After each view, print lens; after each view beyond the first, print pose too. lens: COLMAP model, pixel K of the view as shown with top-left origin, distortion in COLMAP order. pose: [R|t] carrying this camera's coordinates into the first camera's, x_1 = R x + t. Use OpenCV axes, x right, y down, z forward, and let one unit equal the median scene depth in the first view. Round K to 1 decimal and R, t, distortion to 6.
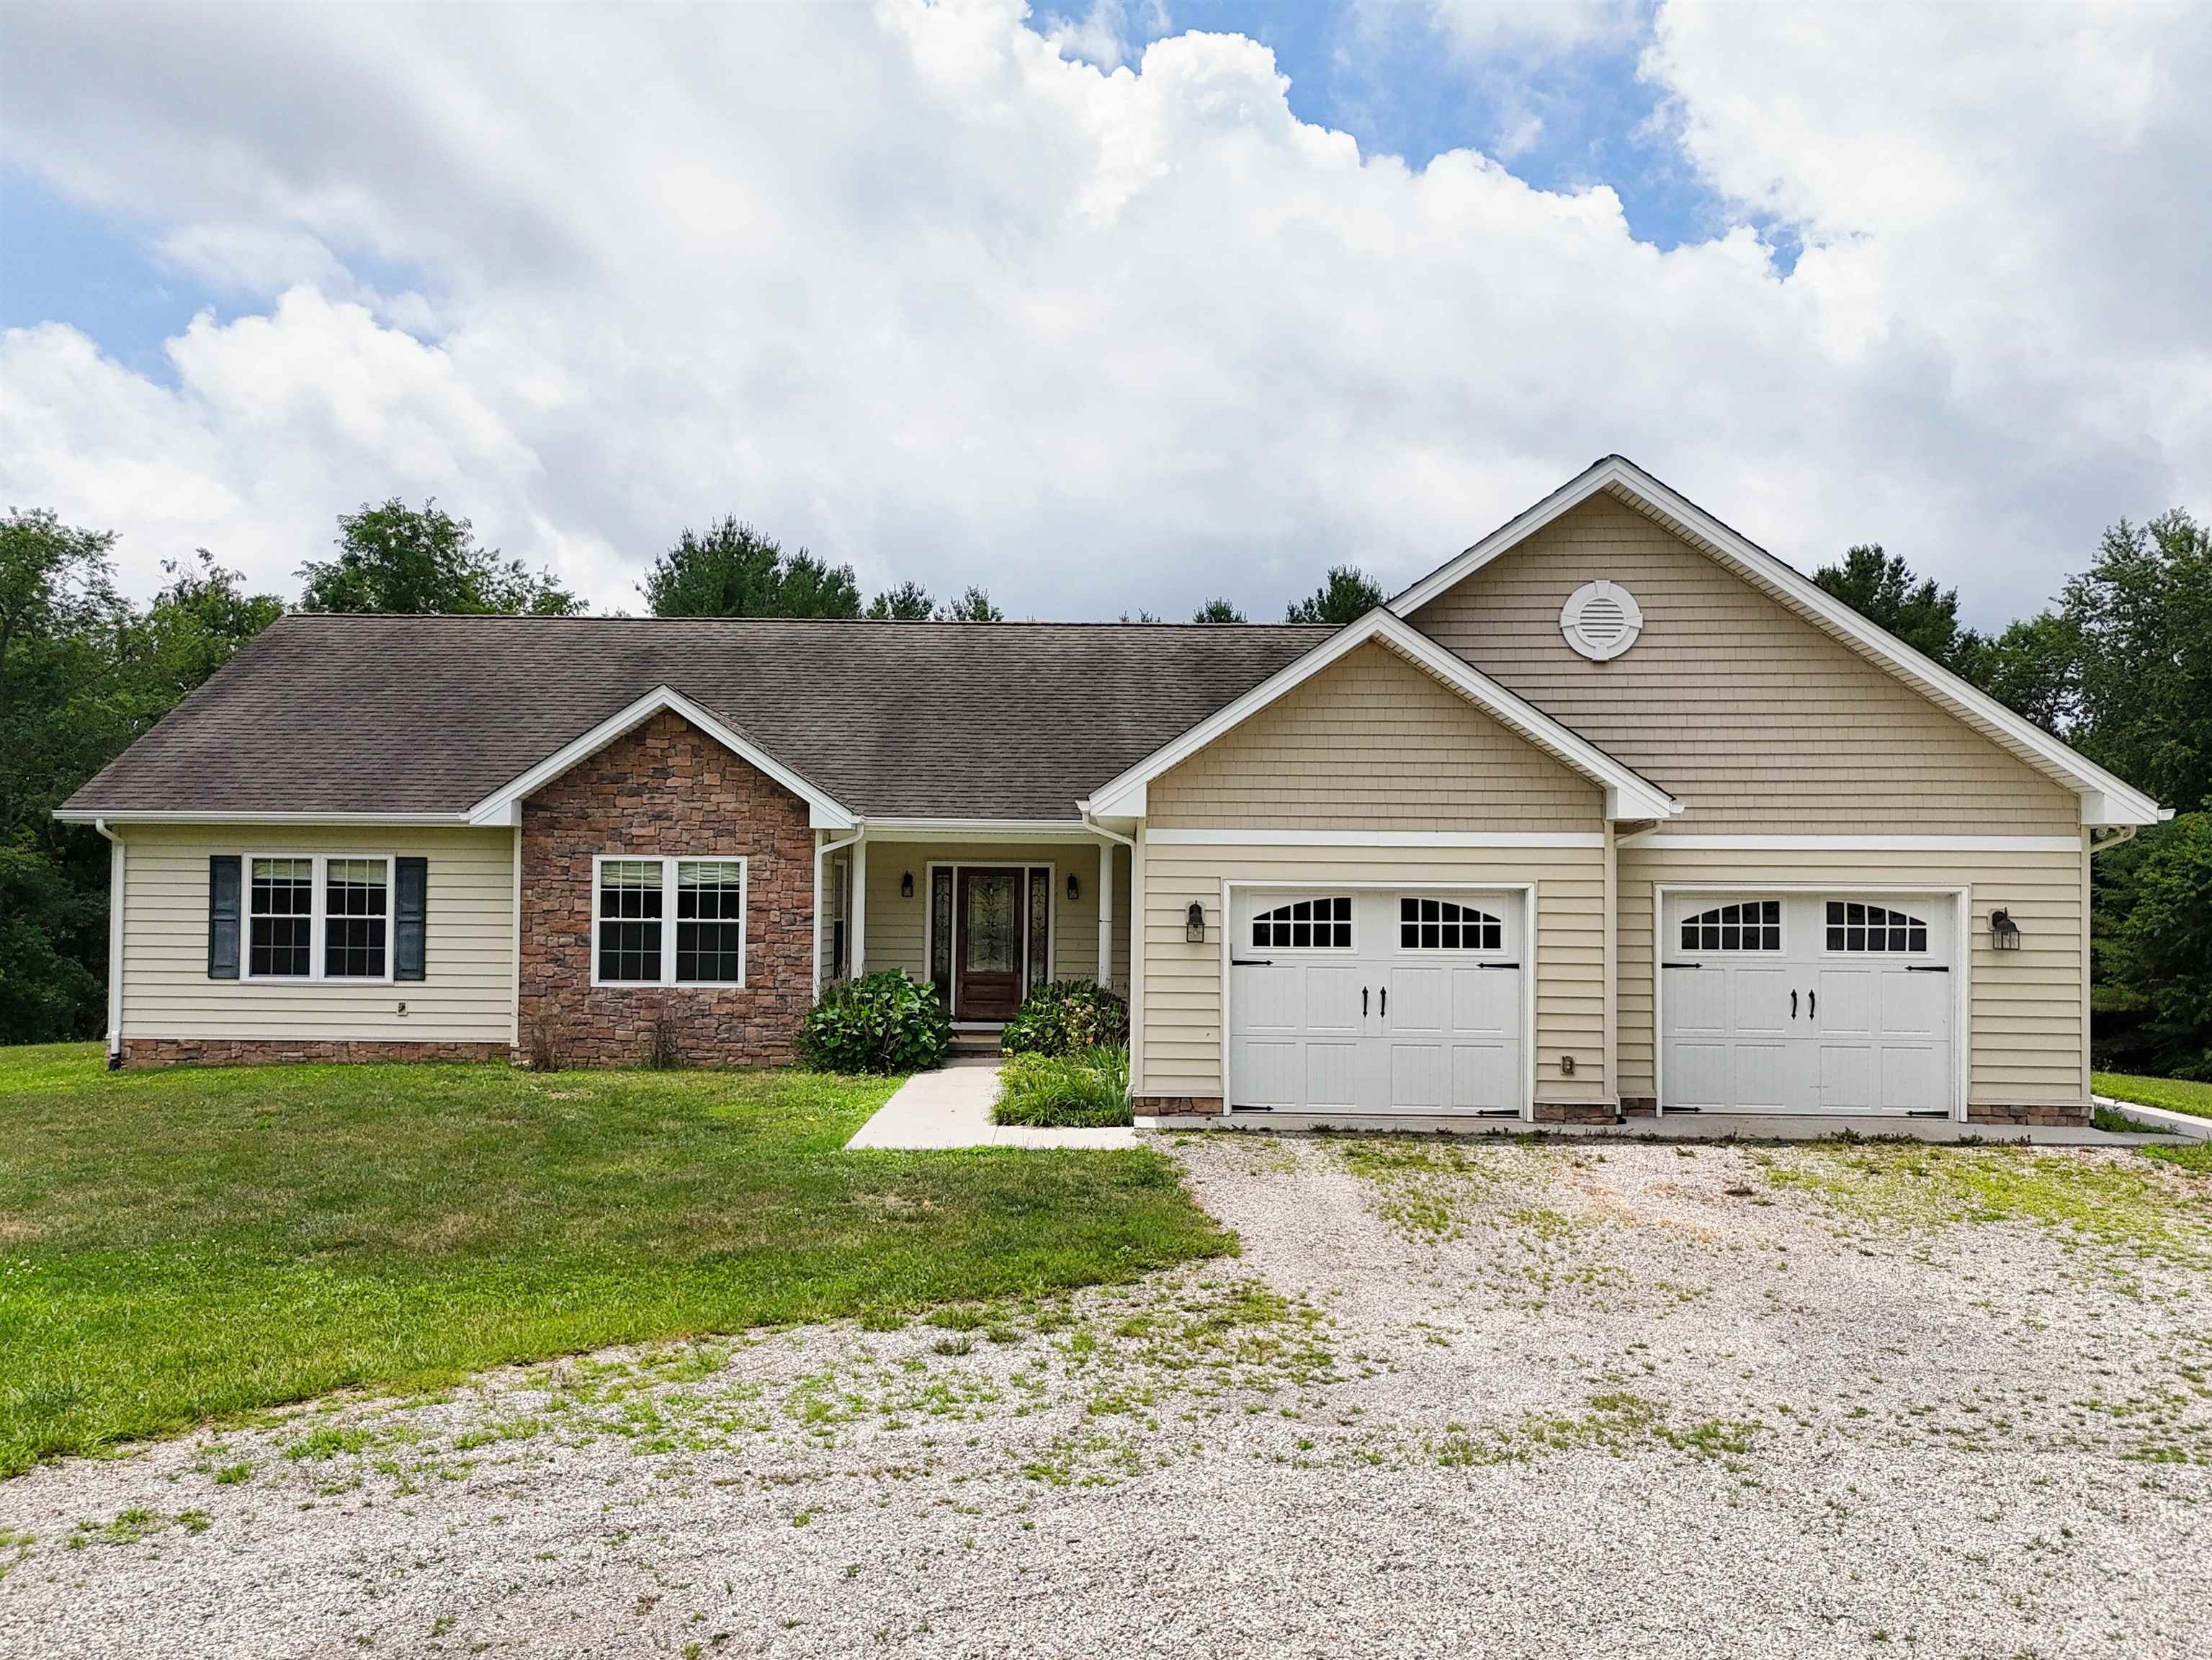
lens RADIAL K [[1711.0, 0, 1070.5], [0, 1711.0, 879.3], [0, 0, 1]] dist [0.047380, -0.004901]
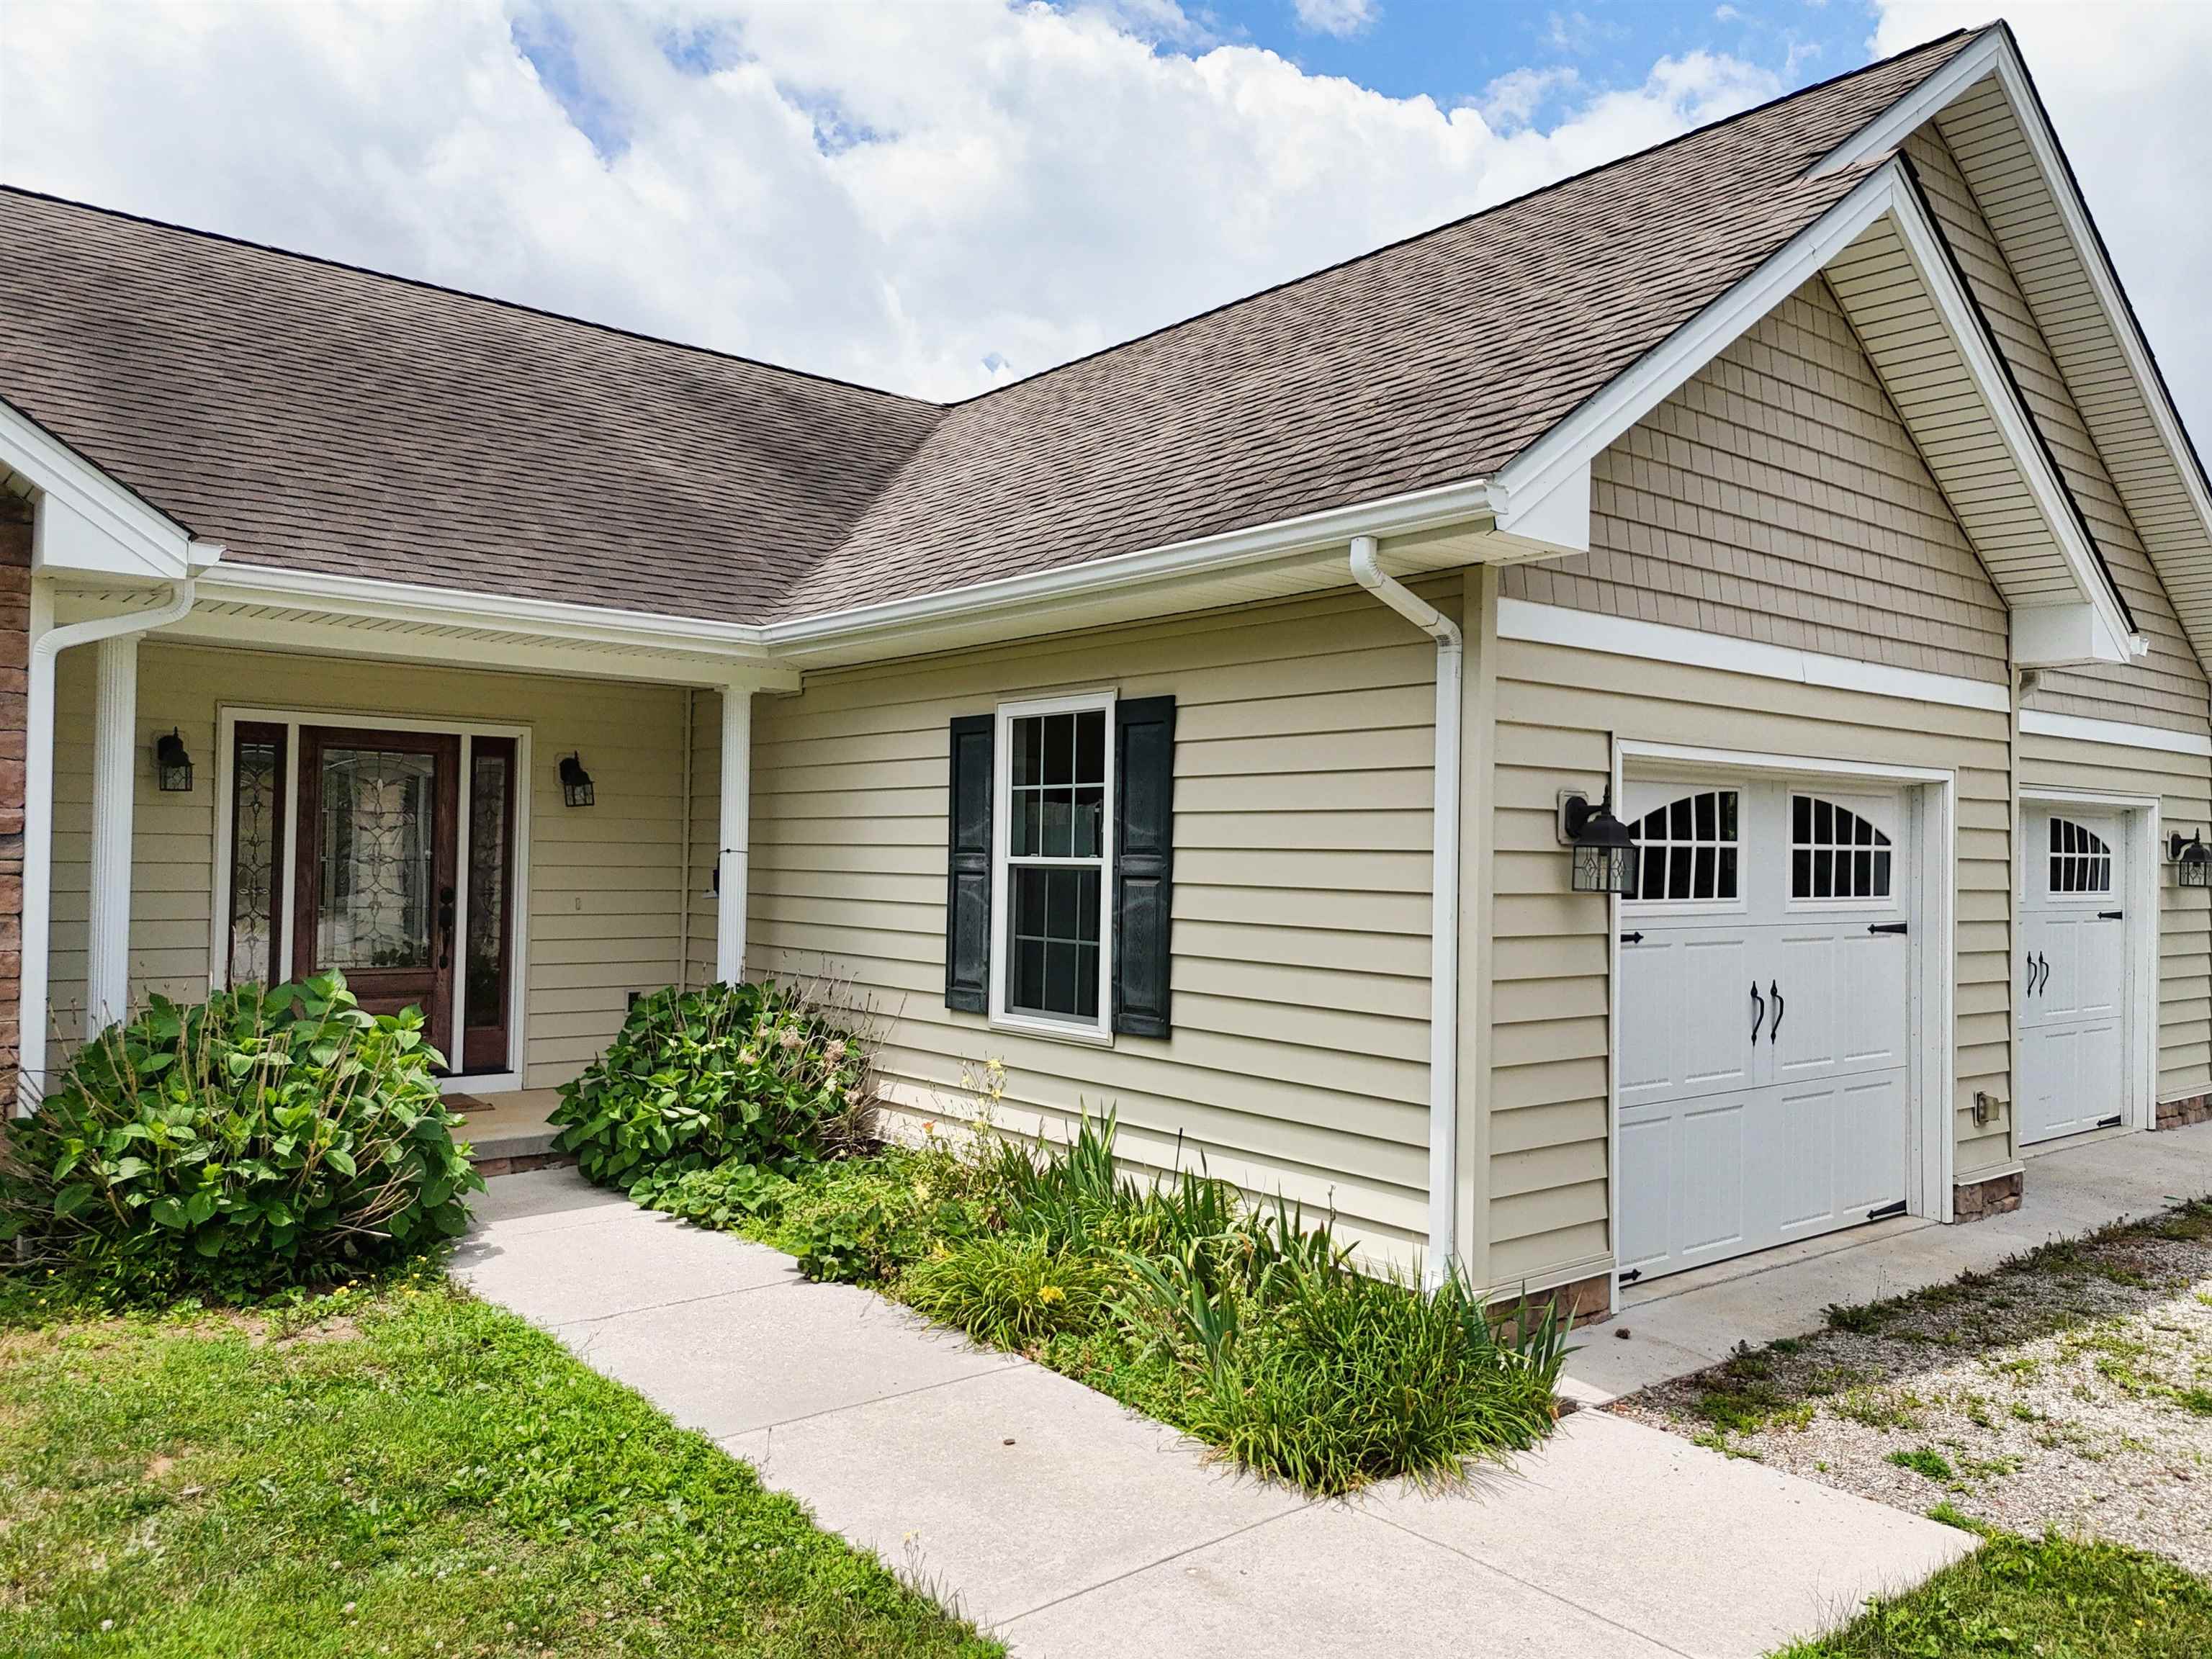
lens RADIAL K [[1635.2, 0, 1106.0], [0, 1635.2, 829.5], [0, 0, 1]] dist [0.060489, -0.058481]
pose [[0.755287, 0.011653, 0.655290, -0.204553], [-0.013204, 0.999910, -0.002563, 0.019226], [-0.655261, -0.006717, 0.755373, 0.607704]]
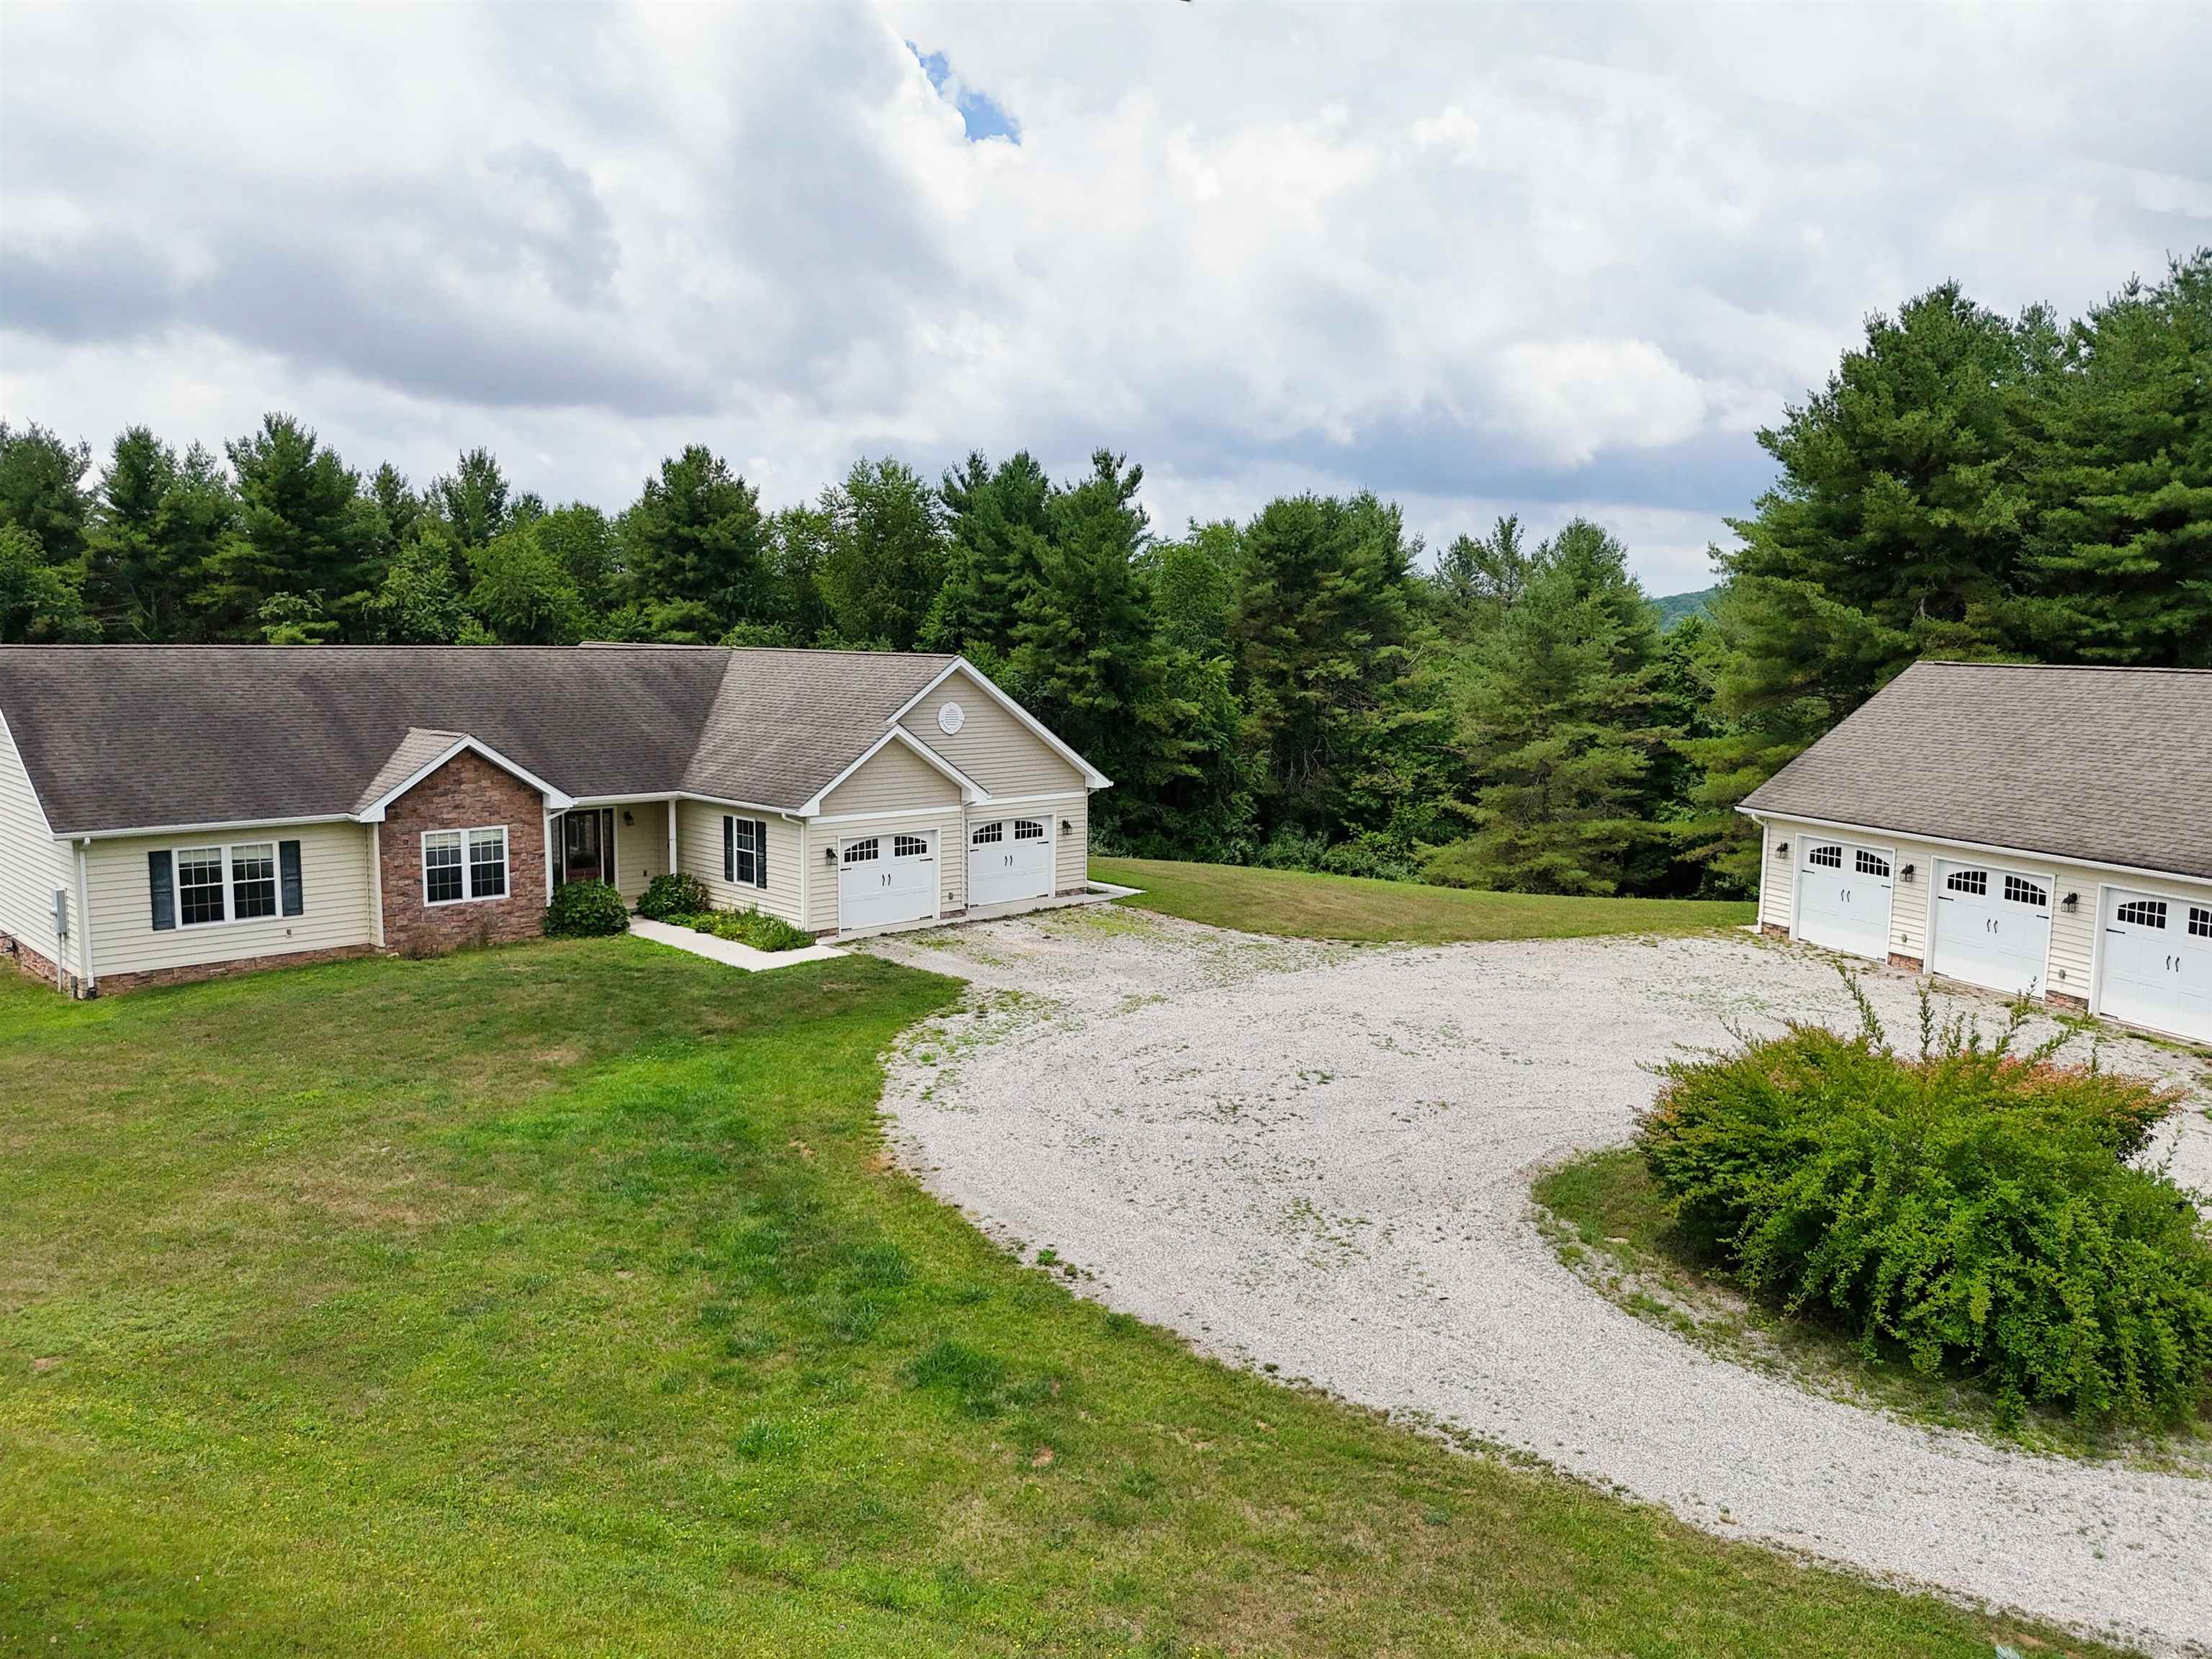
lens RADIAL K [[1636.4, 0, 1117.8], [0, 1636.4, 831.2], [0, 0, 1]] dist [0.082244, -0.097600]
pose [[0.693372, -0.092827, 0.714575, -0.988894], [-0.011404, 0.990130, 0.139688, -0.257632], [-0.720489, -0.105005, 0.685470, -0.657865]]
